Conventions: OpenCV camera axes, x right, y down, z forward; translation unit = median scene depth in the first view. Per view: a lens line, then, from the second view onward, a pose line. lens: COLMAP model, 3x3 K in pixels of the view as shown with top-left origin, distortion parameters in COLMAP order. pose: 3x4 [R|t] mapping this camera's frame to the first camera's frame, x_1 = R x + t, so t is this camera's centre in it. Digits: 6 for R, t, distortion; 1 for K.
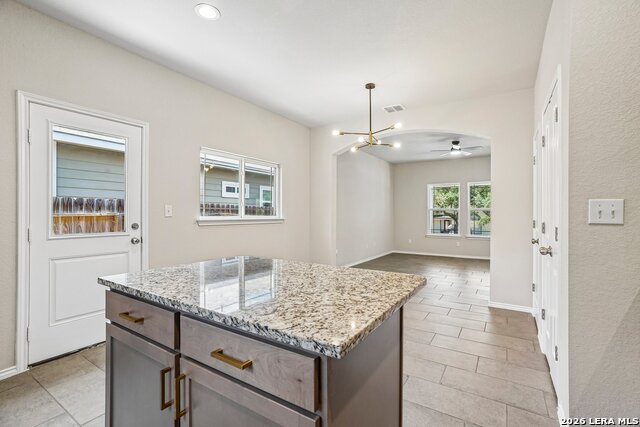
lens RADIAL K [[299.0, 0, 320.0], [0, 299.0, 213.5], [0, 0, 1]] dist [-0.053072, 0.027804]
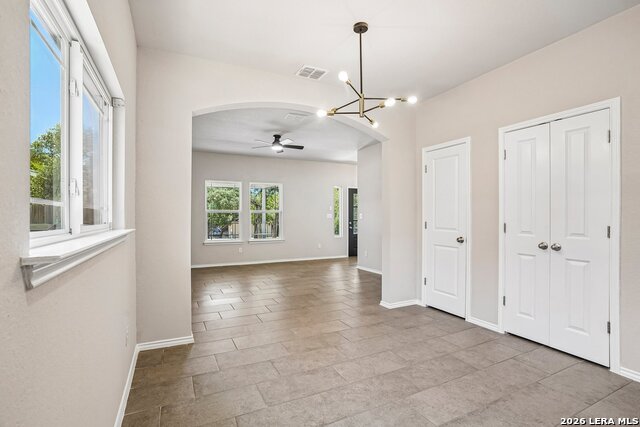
lens RADIAL K [[306.1, 0, 317.1], [0, 306.1, 216.7], [0, 0, 1]] dist [-0.059582, 0.030265]
pose [[0.514875, -0.001832, 0.857263, -0.282015], [0.000877, 0.999998, 0.001610, 0.001009], [-0.857265, -0.000077, 0.514876, 0.438671]]
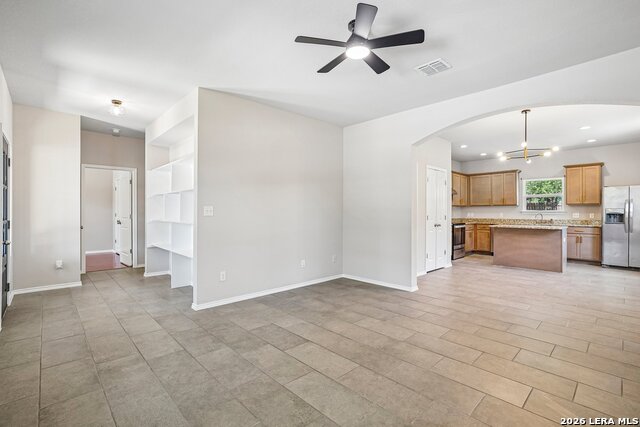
lens RADIAL K [[294.8, 0, 319.0], [0, 294.8, 211.1], [0, 0, 1]] dist [-0.044017, 0.024373]
pose [[-0.971611, -0.001543, 0.236578, 0.425269], [-0.002146, 0.999995, -0.002292, 0.001960], [-0.236573, -0.002735, -0.971610, 1.424078]]
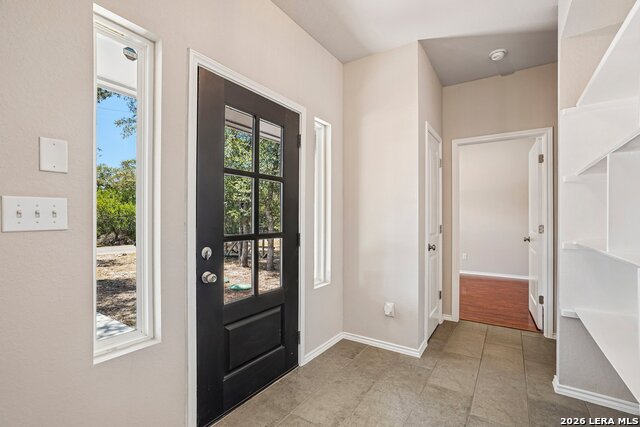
lens RADIAL K [[299.0, 0, 320.0], [0, 299.0, 213.5], [0, 0, 1]] dist [-0.053072, 0.027804]
pose [[0.013086, 0.014724, 0.999806, 0.802338], [-0.004940, 0.999880, -0.014661, 0.002032], [-0.999902, -0.004747, 0.013158, 0.957520]]
